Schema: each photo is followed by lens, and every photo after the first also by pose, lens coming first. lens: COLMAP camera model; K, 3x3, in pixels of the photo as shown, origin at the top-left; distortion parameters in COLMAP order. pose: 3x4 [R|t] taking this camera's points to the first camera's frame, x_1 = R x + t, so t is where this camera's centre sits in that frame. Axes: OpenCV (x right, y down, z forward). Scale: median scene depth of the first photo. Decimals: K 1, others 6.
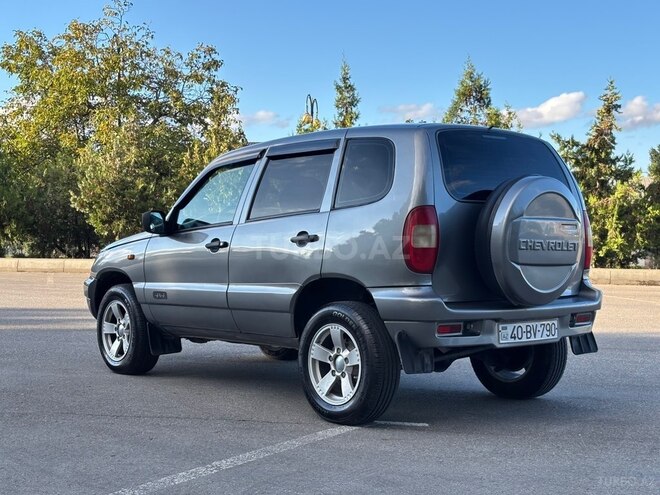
lens RADIAL K [[1092.1, 0, 351.2], [0, 1092.1, 232.1], [0, 0, 1]] dist [0.221766, -0.192566]
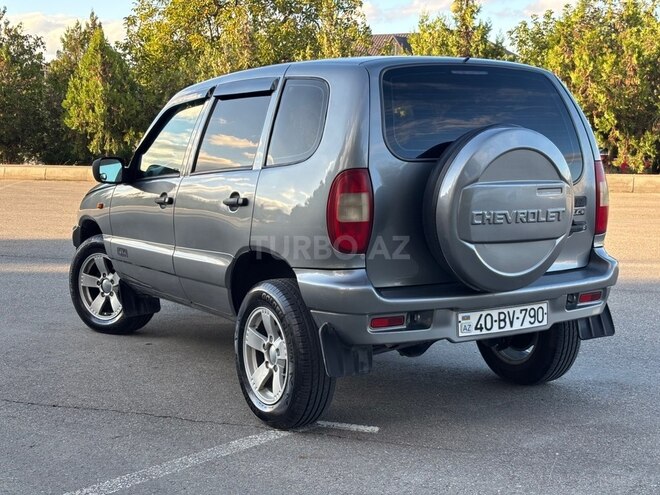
lens RADIAL K [[1092.1, 0, 351.2], [0, 1092.1, 232.1], [0, 0, 1]] dist [0.221766, -0.192566]
pose [[0.985521, 0.005501, -0.169465, 0.185659], [0.011984, 0.994714, 0.101983, -0.055125], [0.169130, -0.102538, 0.980245, 0.203095]]
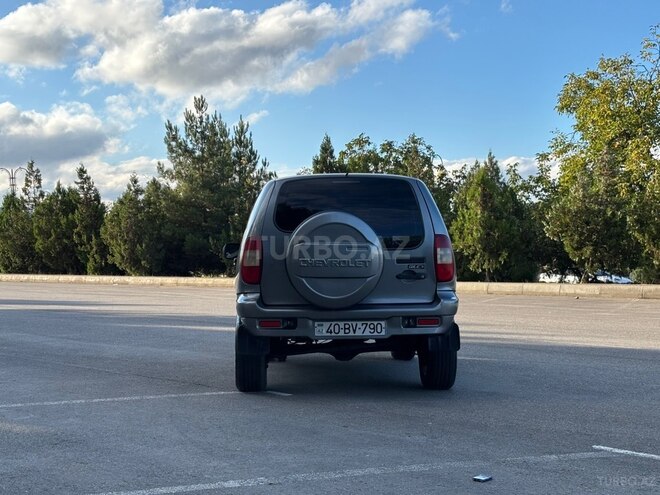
lens RADIAL K [[1158.3, 0, 330.0], [0, 1158.3, 247.5], [0, 0, 1]] dist [0.042551, 0.022487]
pose [[0.776742, -0.024963, -0.629324, 1.012015], [0.018047, 0.999686, -0.017380, 0.016622], [0.629560, 0.002142, 0.776949, -0.095139]]
